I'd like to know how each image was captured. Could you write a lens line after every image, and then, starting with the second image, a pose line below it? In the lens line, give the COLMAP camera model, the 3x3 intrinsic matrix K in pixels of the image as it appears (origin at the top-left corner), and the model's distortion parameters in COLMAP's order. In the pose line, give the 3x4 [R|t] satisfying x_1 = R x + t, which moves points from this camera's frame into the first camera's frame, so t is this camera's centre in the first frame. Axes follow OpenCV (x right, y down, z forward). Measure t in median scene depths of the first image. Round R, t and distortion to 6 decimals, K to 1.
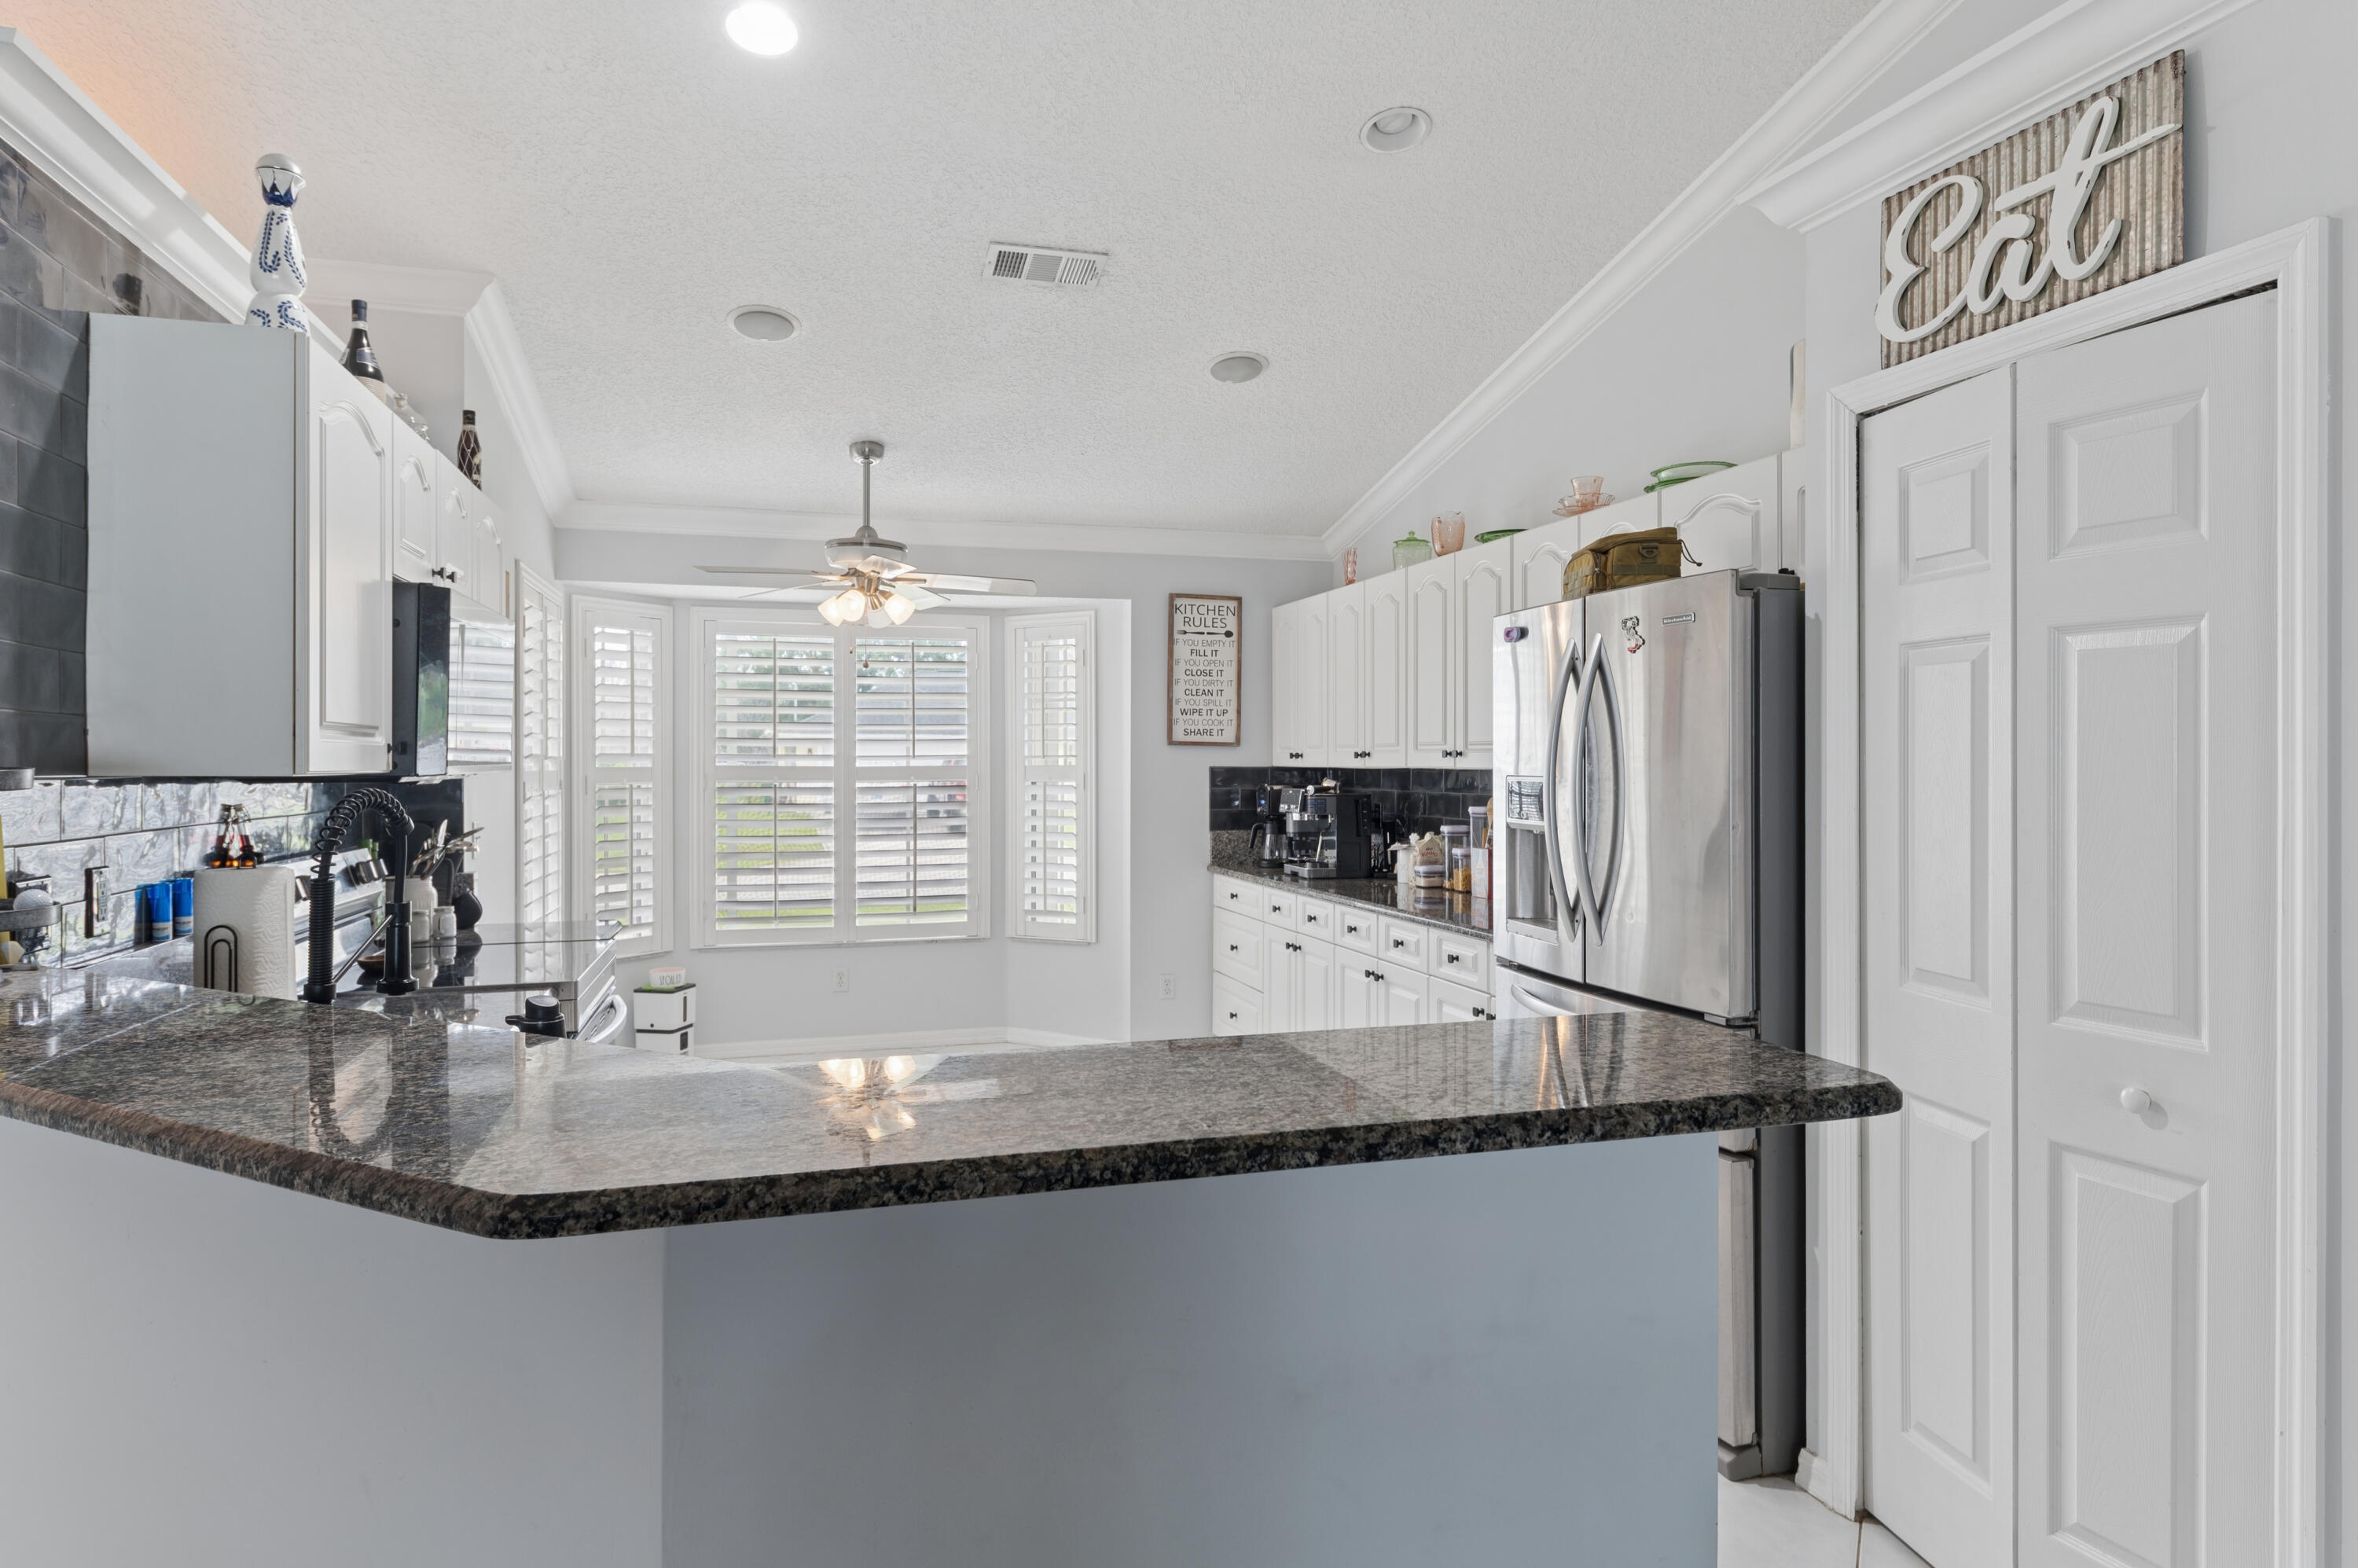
lens RADIAL K [[1376.9, 0, 1176.6], [0, 1376.9, 777.1], [0, 0, 1]] dist [0.001356, -0.000443]
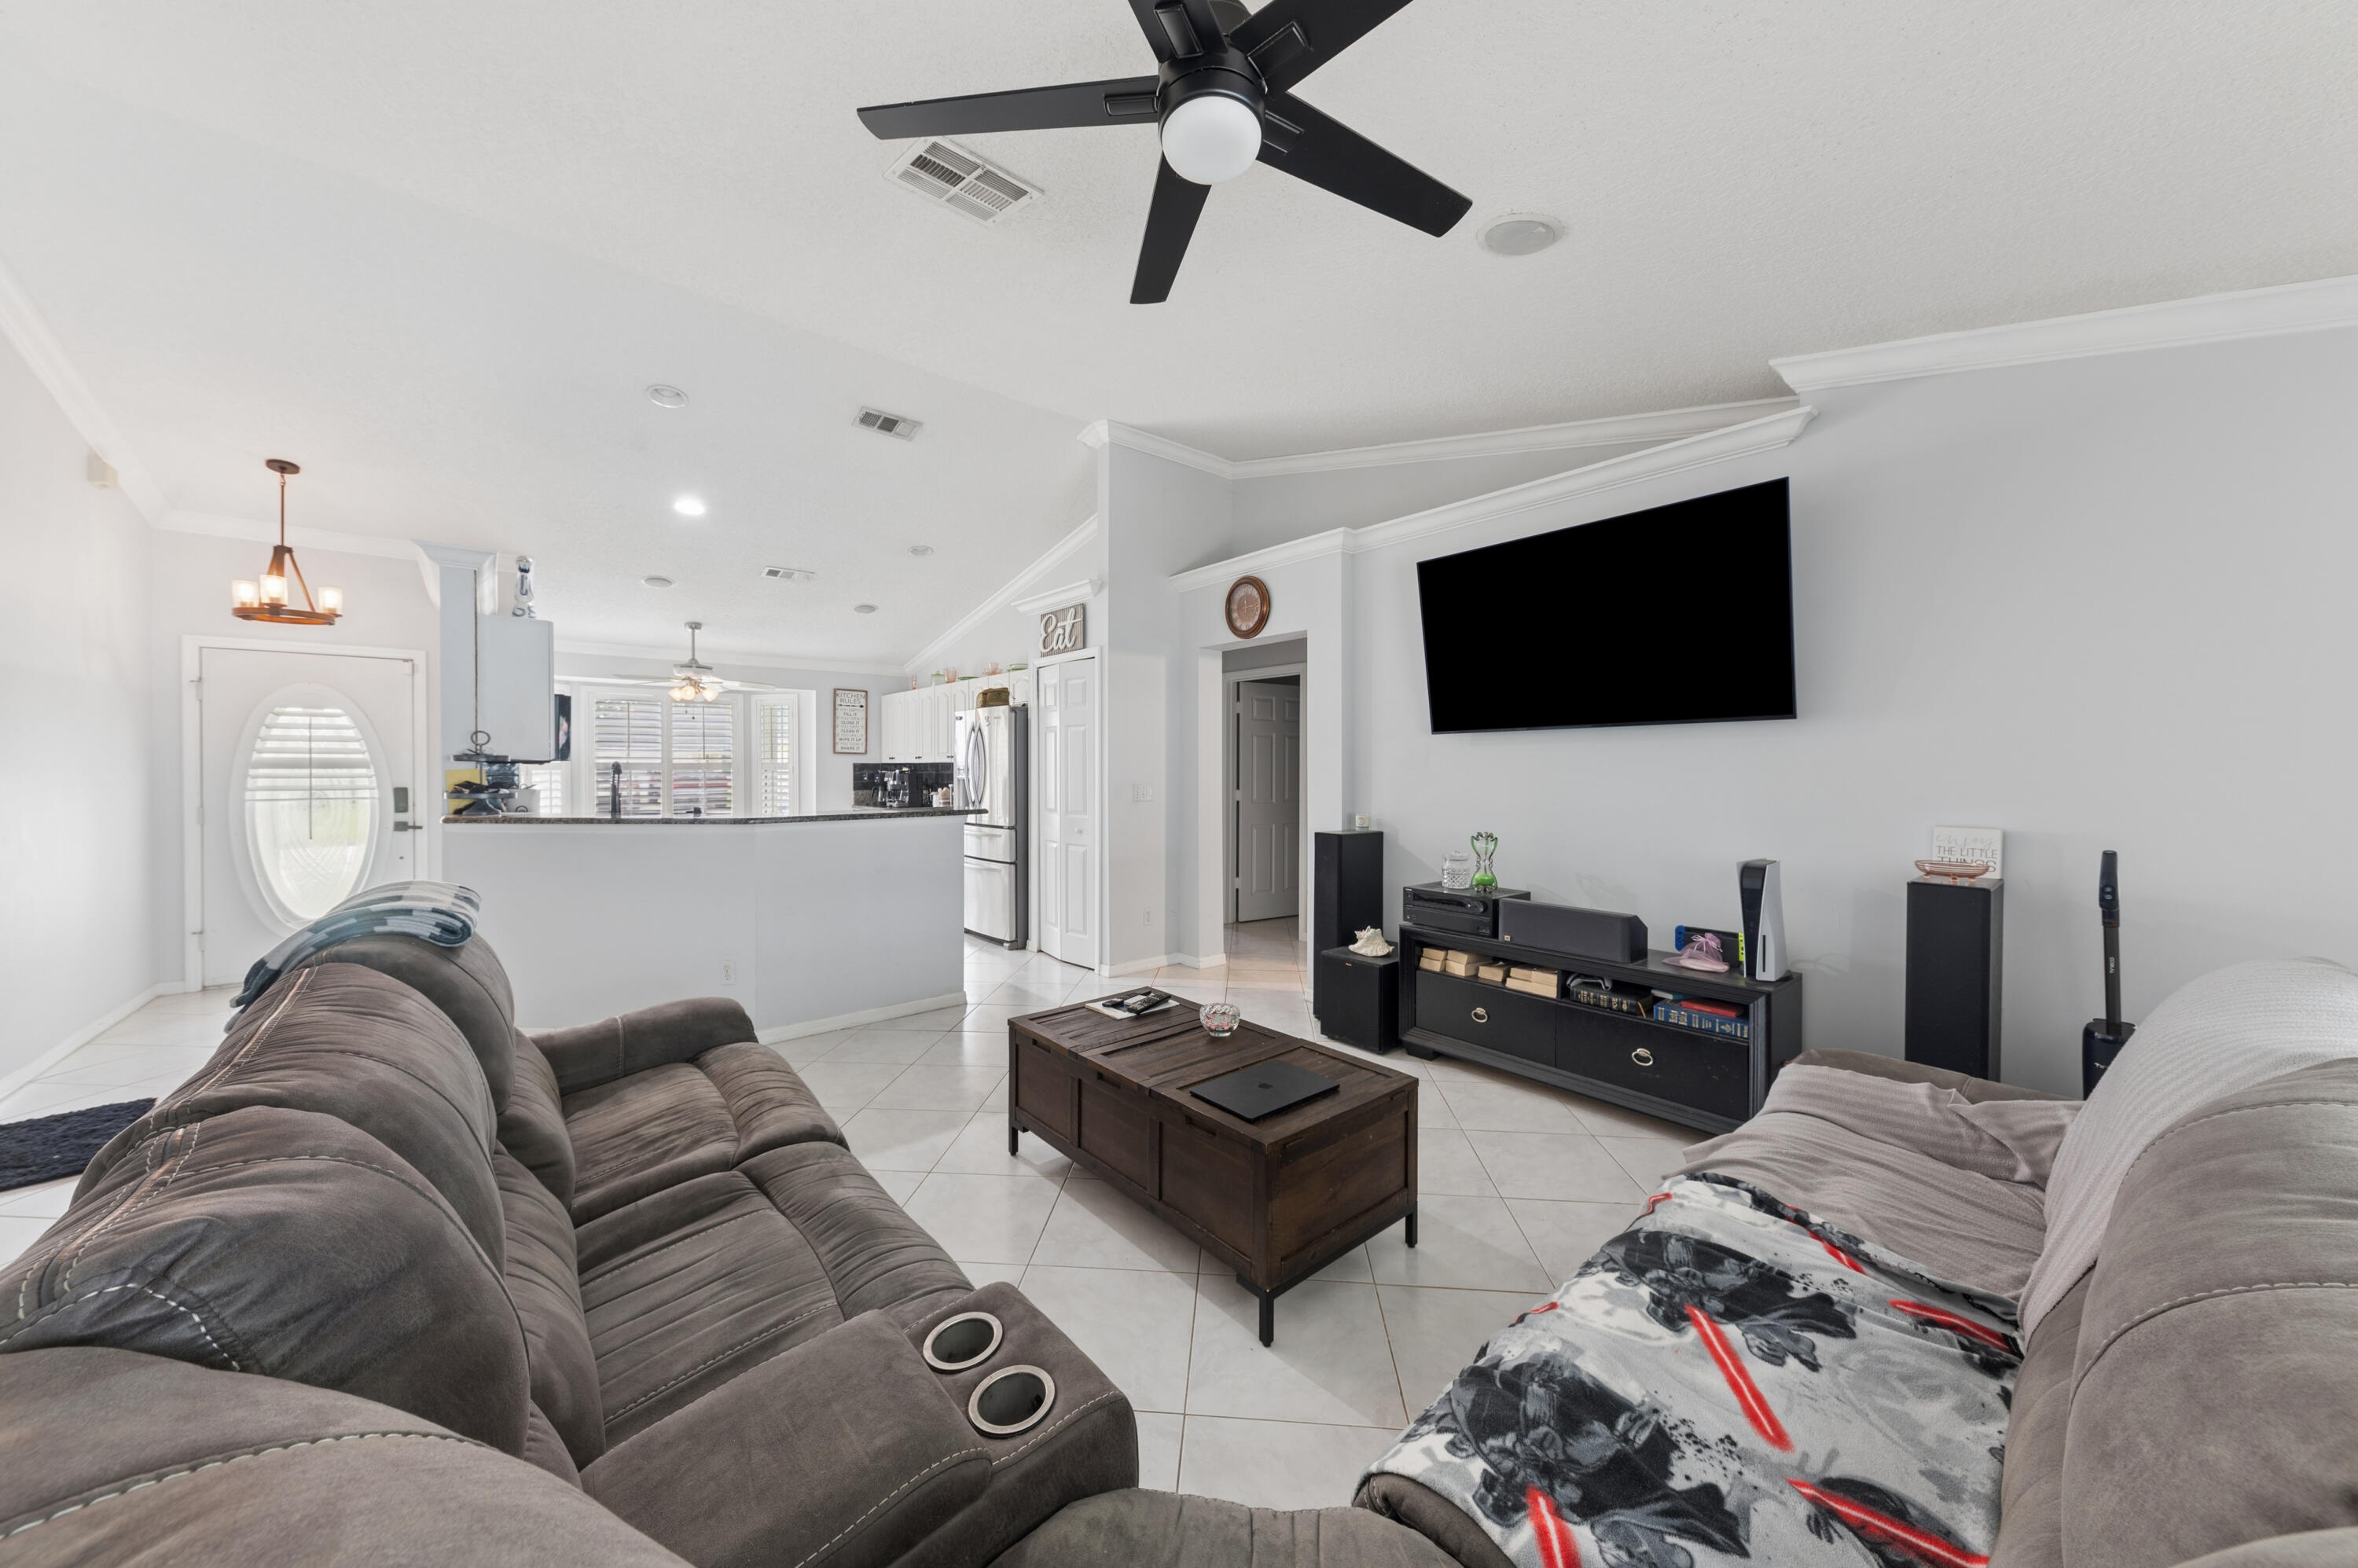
lens RADIAL K [[810.8, 0, 1192.5], [0, 810.8, 769.1], [0, 0, 1]] dist [0.012502, -0.000380]
pose [[0.910913, -0.001619, 0.412594, -0.022524], [0.005390, 0.999954, -0.007976, 0.019257], [-0.412562, 0.009489, 0.910880, -0.559037]]
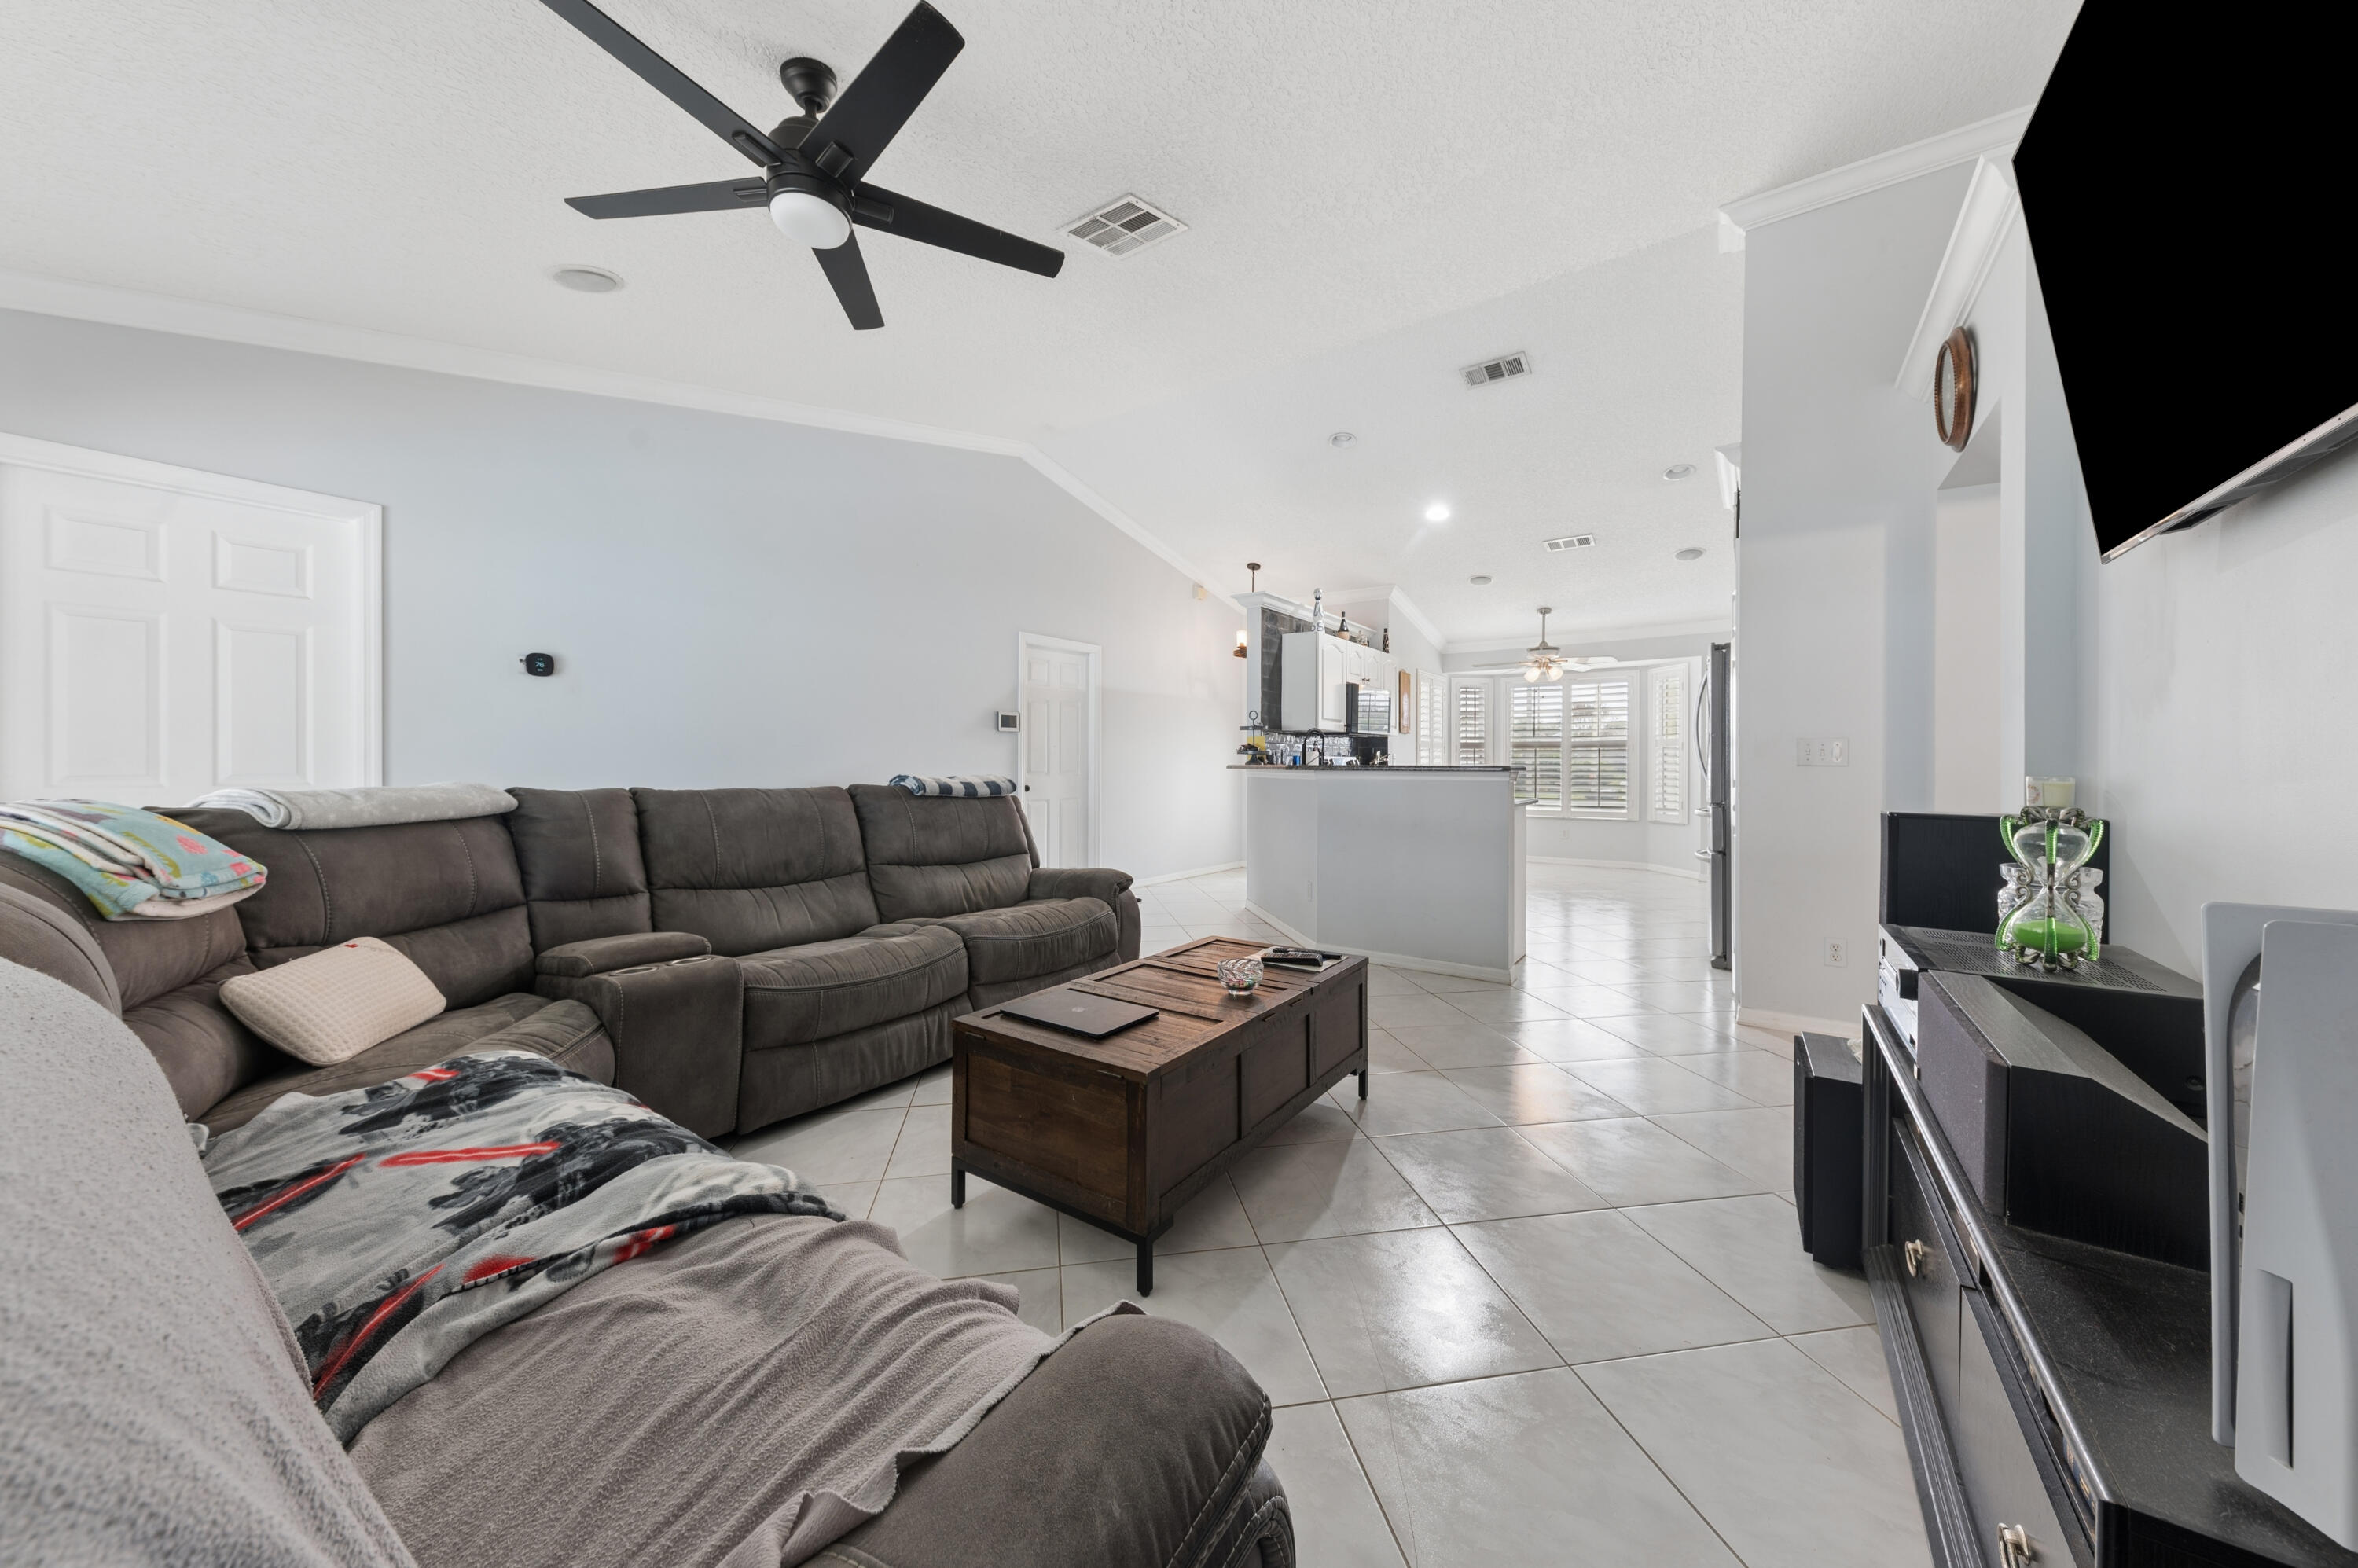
lens RADIAL K [[810.8, 0, 1177.1], [0, 810.8, 774.4], [0, 0, 1]] dist [0.012502, -0.000380]
pose [[0.618260, 0.014284, -0.785844, 0.493007], [-0.015691, 0.999860, 0.005830, 0.058073], [0.785817, 0.008726, 0.618397, -0.412571]]
